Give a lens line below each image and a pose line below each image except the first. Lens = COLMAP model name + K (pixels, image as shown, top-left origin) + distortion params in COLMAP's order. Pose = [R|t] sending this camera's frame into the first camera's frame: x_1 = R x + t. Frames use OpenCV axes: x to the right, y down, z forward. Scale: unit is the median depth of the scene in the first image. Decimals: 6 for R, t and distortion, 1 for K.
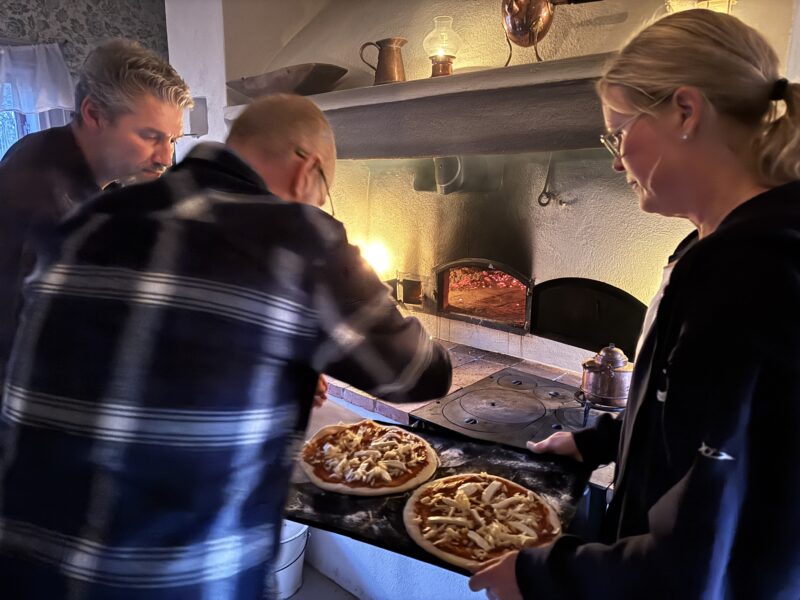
lens RADIAL K [[569.8, 0, 400.0], [0, 569.8, 300.0], [0, 0, 1]] dist [0.116370, -0.099615]
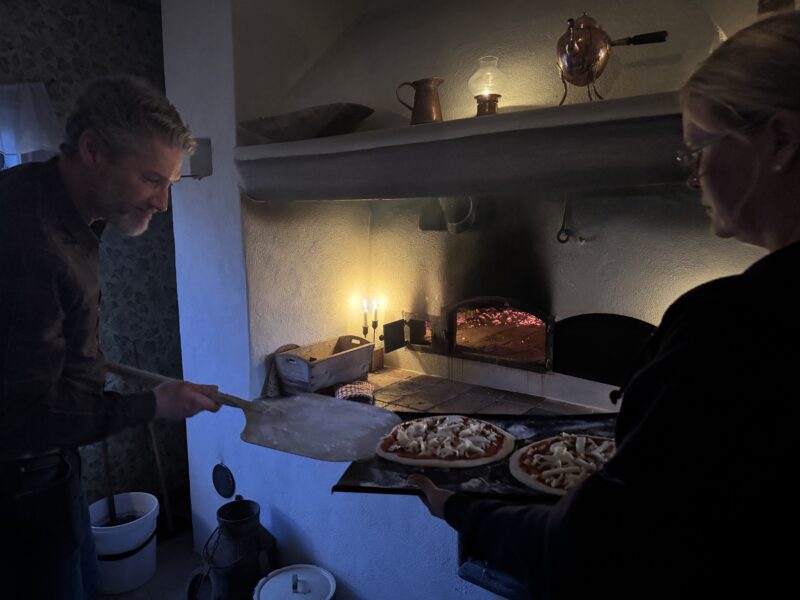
lens RADIAL K [[569.8, 0, 400.0], [0, 569.8, 300.0], [0, 0, 1]] dist [0.116370, -0.099615]
pose [[0.994947, -0.027065, 0.096683, -0.127635], [0.033579, 0.997228, -0.066395, -0.007104], [-0.094618, 0.069306, 0.993098, 0.037789]]
